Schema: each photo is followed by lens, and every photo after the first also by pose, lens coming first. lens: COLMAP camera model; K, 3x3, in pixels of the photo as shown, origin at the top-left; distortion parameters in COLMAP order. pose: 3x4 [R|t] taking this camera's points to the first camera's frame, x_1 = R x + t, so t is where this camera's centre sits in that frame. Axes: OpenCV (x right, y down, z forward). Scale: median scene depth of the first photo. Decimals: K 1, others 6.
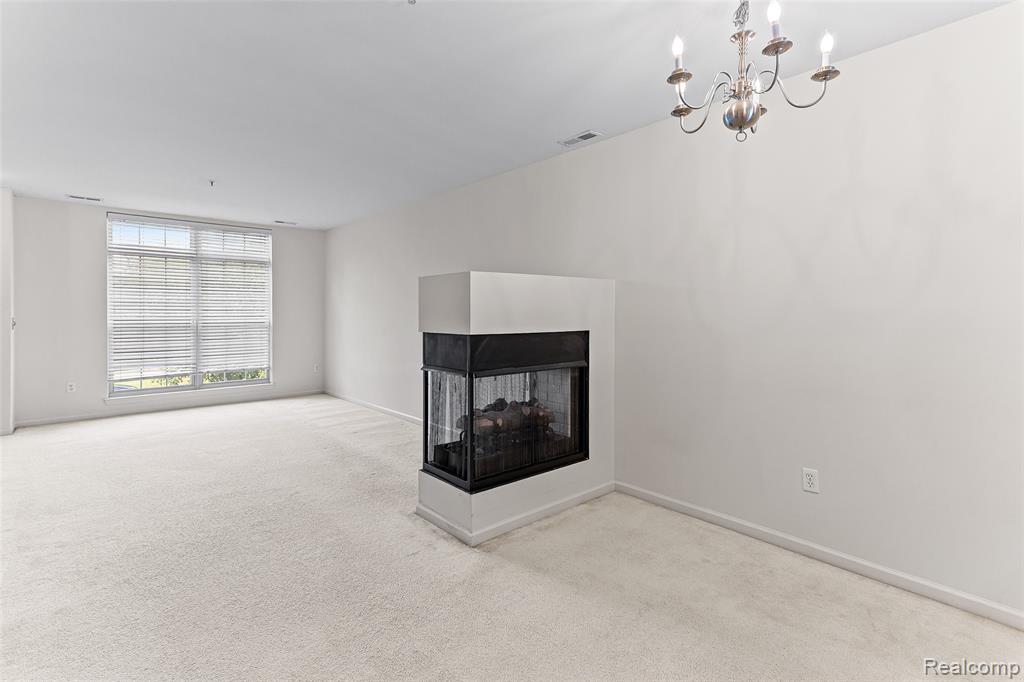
lens RADIAL K [[483.4, 0, 504.1], [0, 483.4, 317.9], [0, 0, 1]] dist [-0.002039, 0.000006]
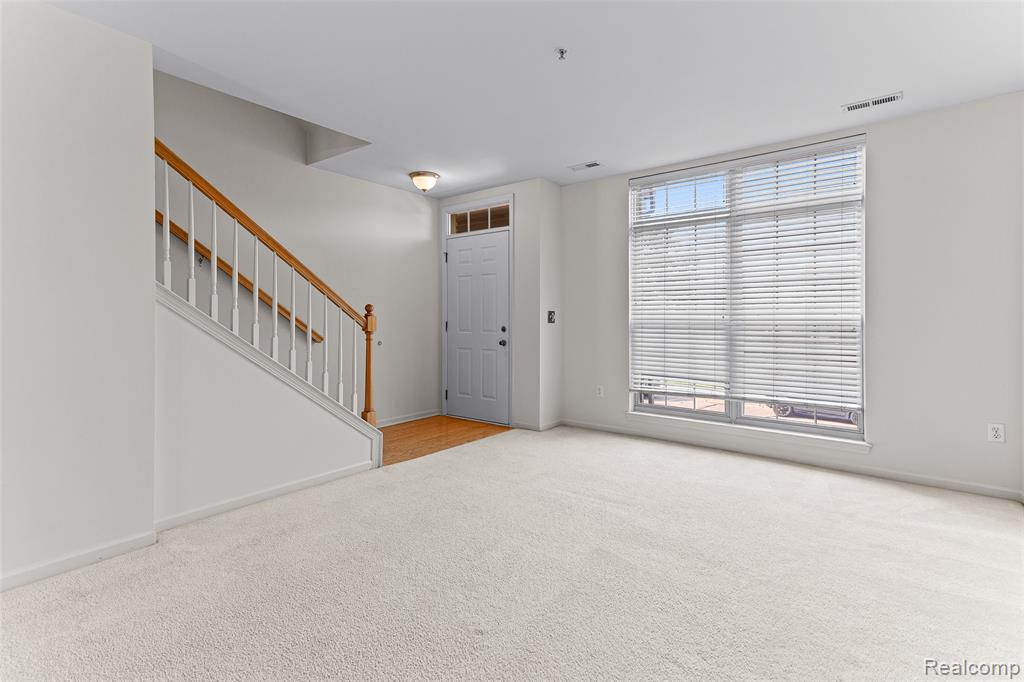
lens RADIAL K [[483.4, 0, 504.1], [0, 483.4, 317.9], [0, 0, 1]] dist [-0.002039, 0.000006]
pose [[0.187162, 0.000429, -0.982329, -0.077363], [-0.007347, 0.999973, -0.000963, 0.014098], [0.982302, 0.007398, 0.187160, 0.670298]]
